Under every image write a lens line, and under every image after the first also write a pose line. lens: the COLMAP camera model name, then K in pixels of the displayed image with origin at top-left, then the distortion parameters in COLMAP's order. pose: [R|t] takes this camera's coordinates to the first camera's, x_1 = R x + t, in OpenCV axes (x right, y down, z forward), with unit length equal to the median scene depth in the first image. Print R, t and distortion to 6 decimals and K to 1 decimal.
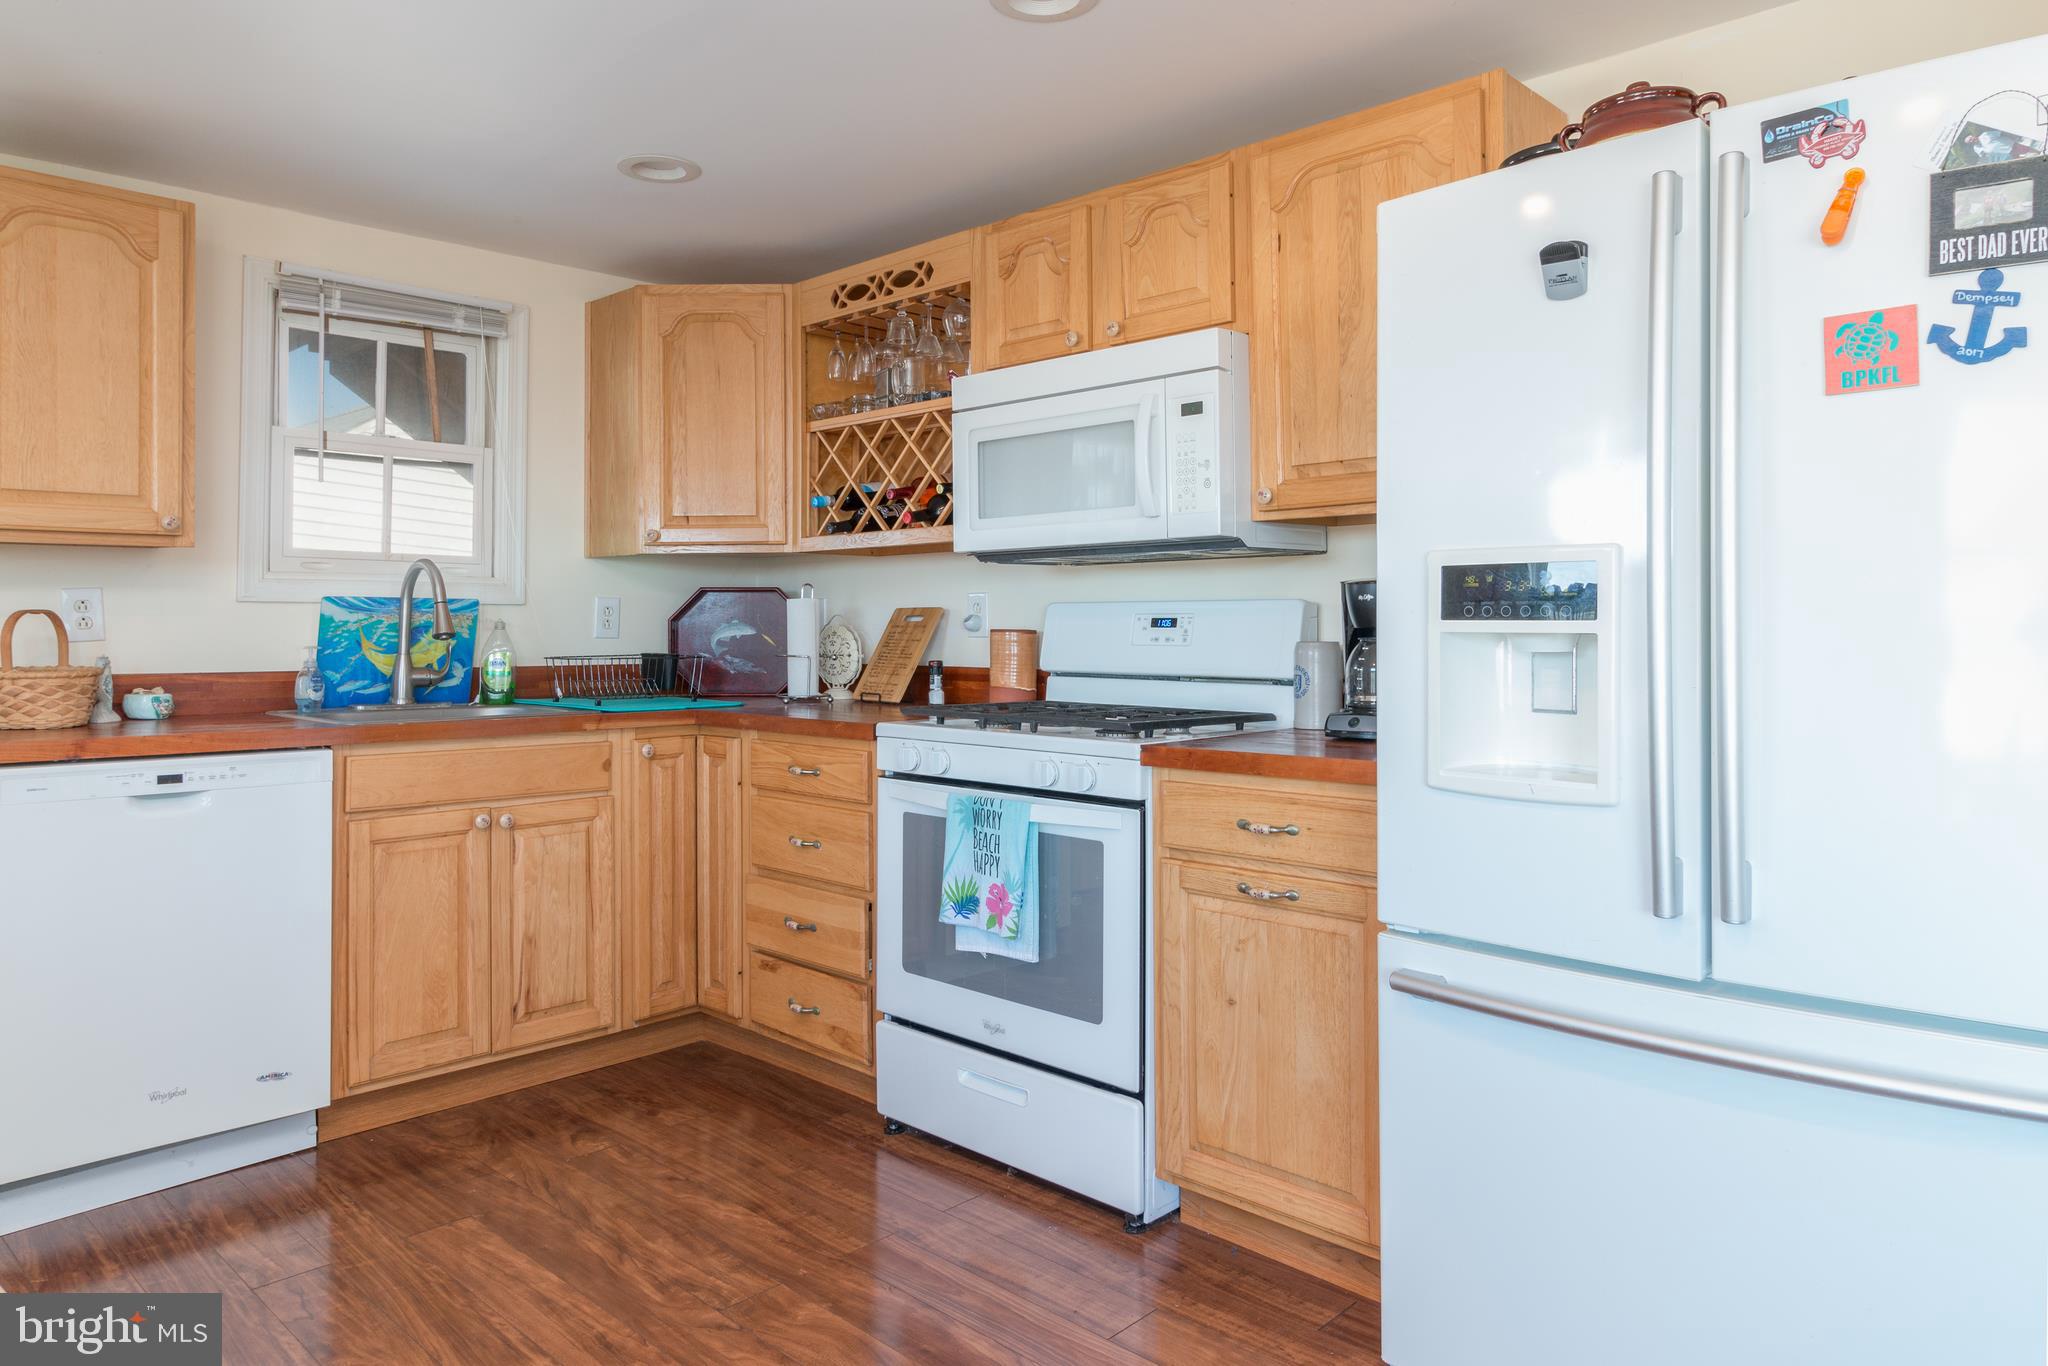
lens RADIAL K [[1314.6, 0, 1020.4], [0, 1314.6, 623.2], [0, 0, 1]] dist [-0.003904, -0.000168]
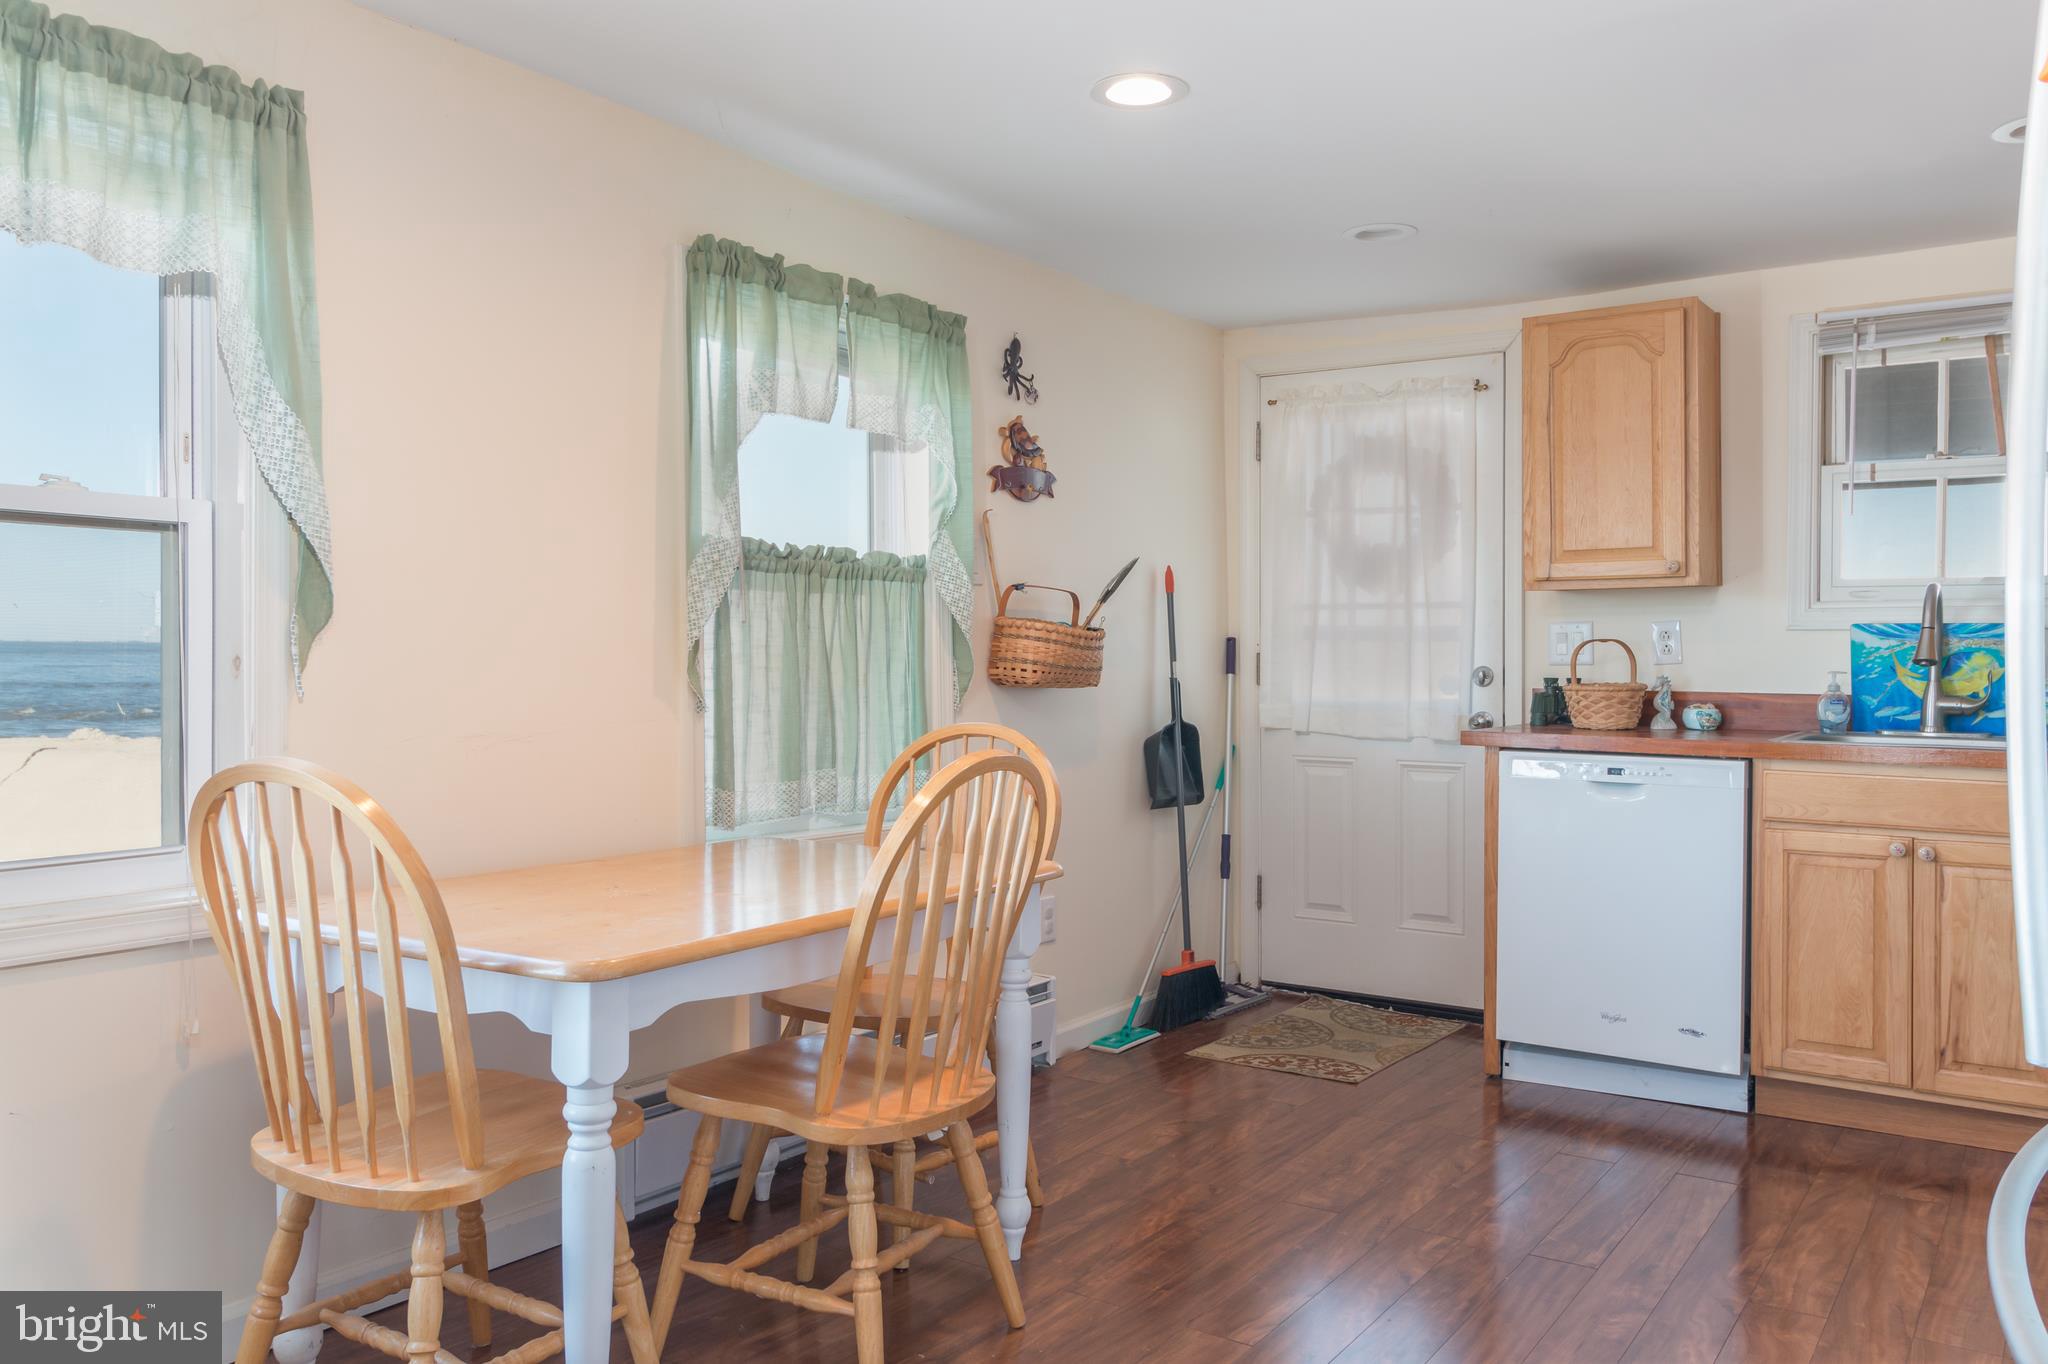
lens RADIAL K [[1602.2, 0, 1024.0], [0, 1602.2, 682.0], [0, 0, 1]] dist [0.002395, 0.001110]
pose [[0.150189, 0.020287, -0.988449, 0.683762], [-0.001503, 0.999793, 0.020292, 0.001107], [0.988656, -0.001562, 0.150189, 0.168114]]
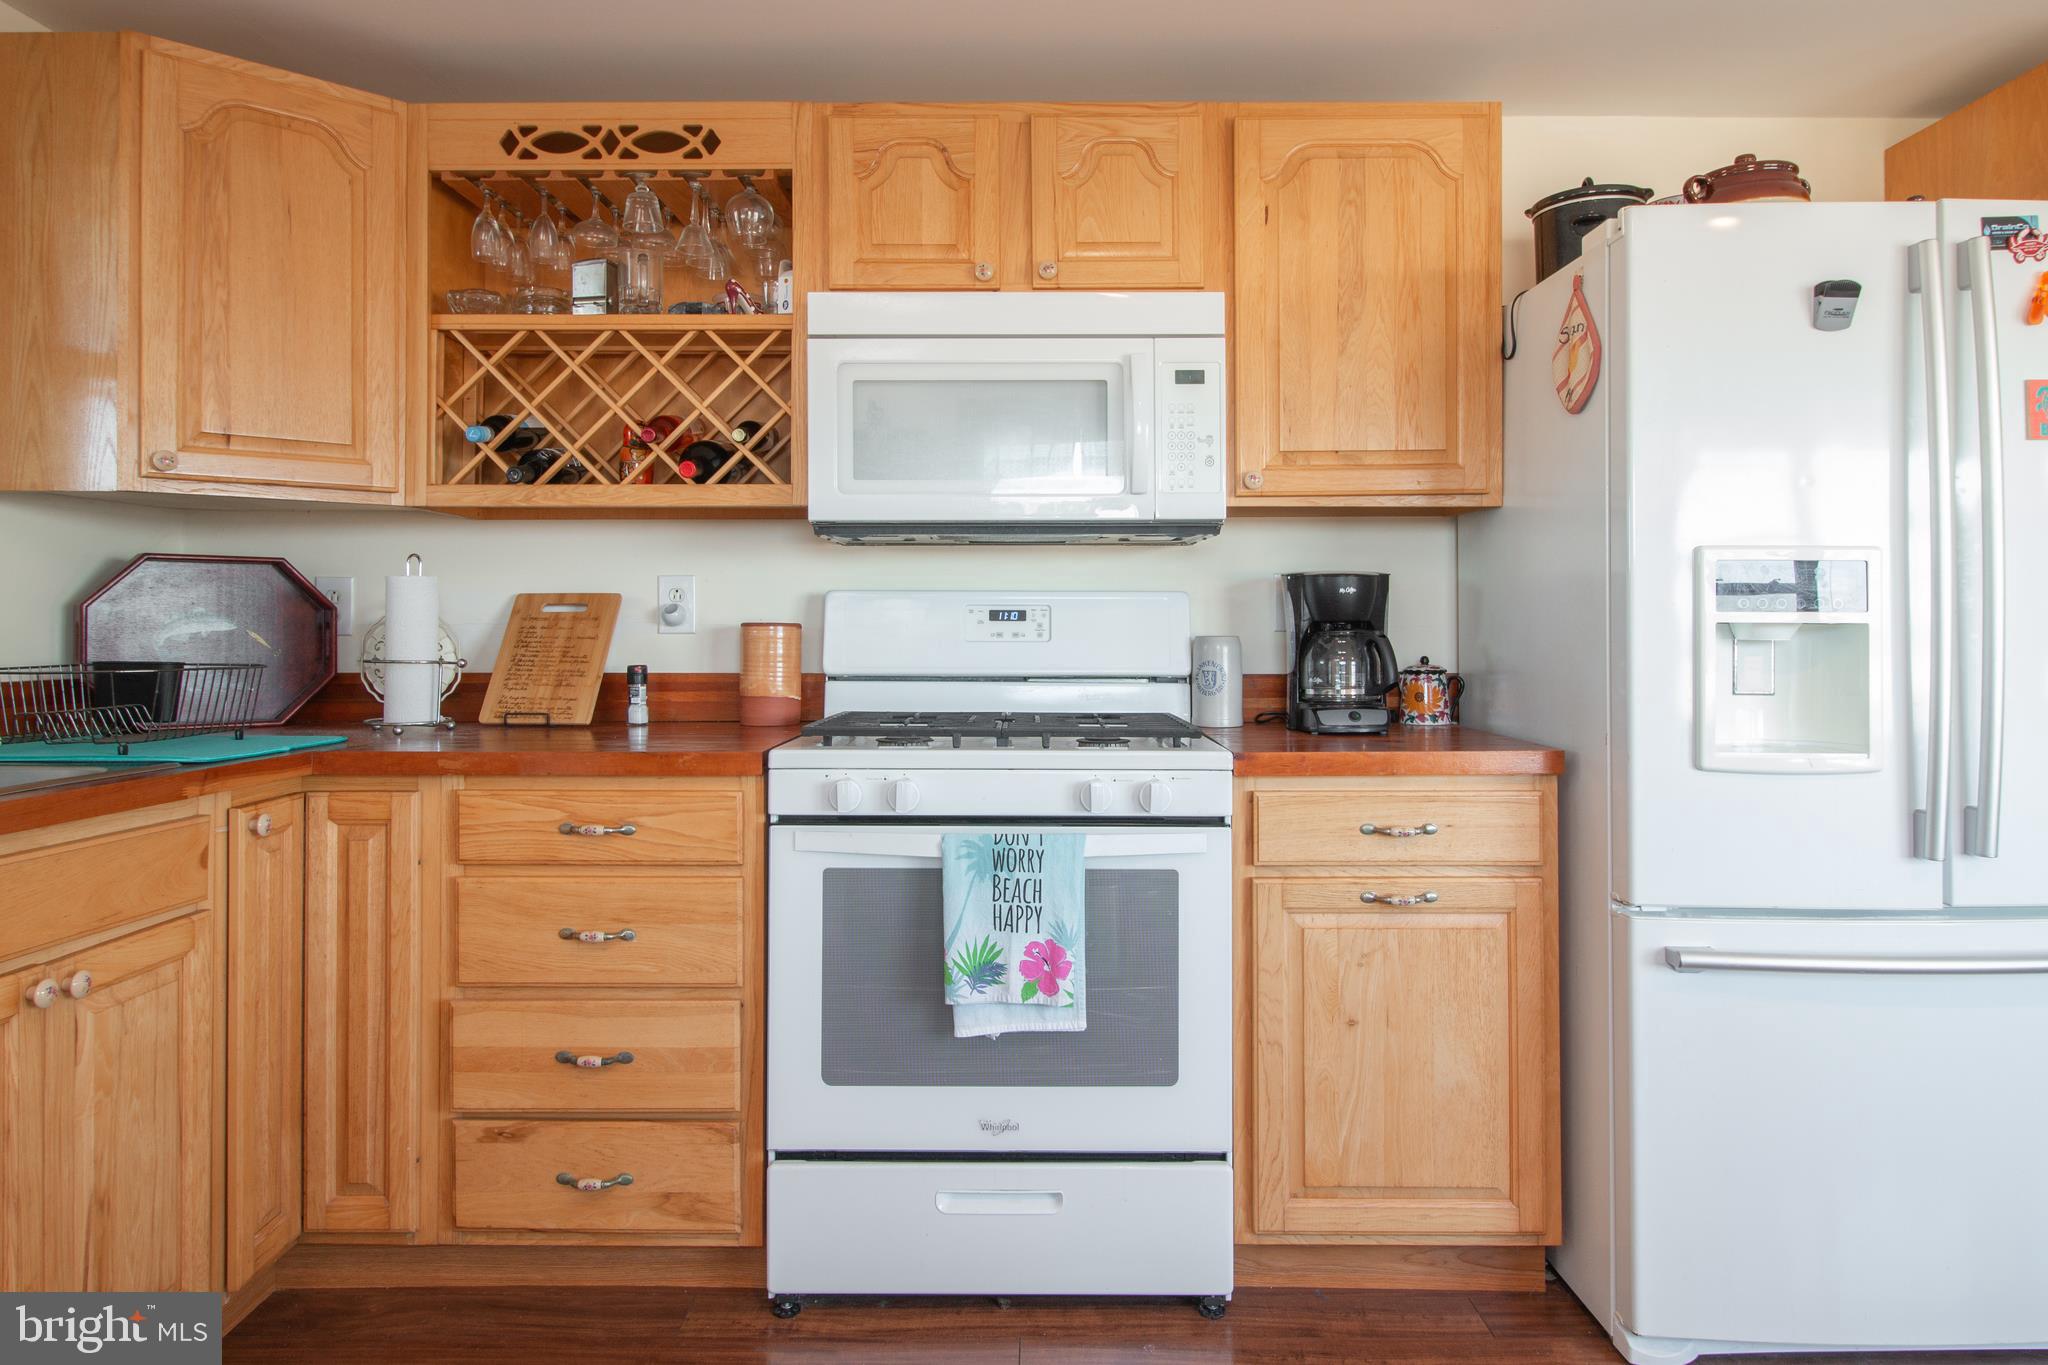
lens RADIAL K [[1306.1, 0, 1021.1], [0, 1306.1, 613.7], [0, 0, 1]] dist [0.001204, -0.002149]
pose [[0.721282, 0.010545, 0.692562, -0.489391], [-0.003748, 0.999929, -0.011322, 0.008253], [-0.692632, 0.005571, 0.721270, 0.373624]]
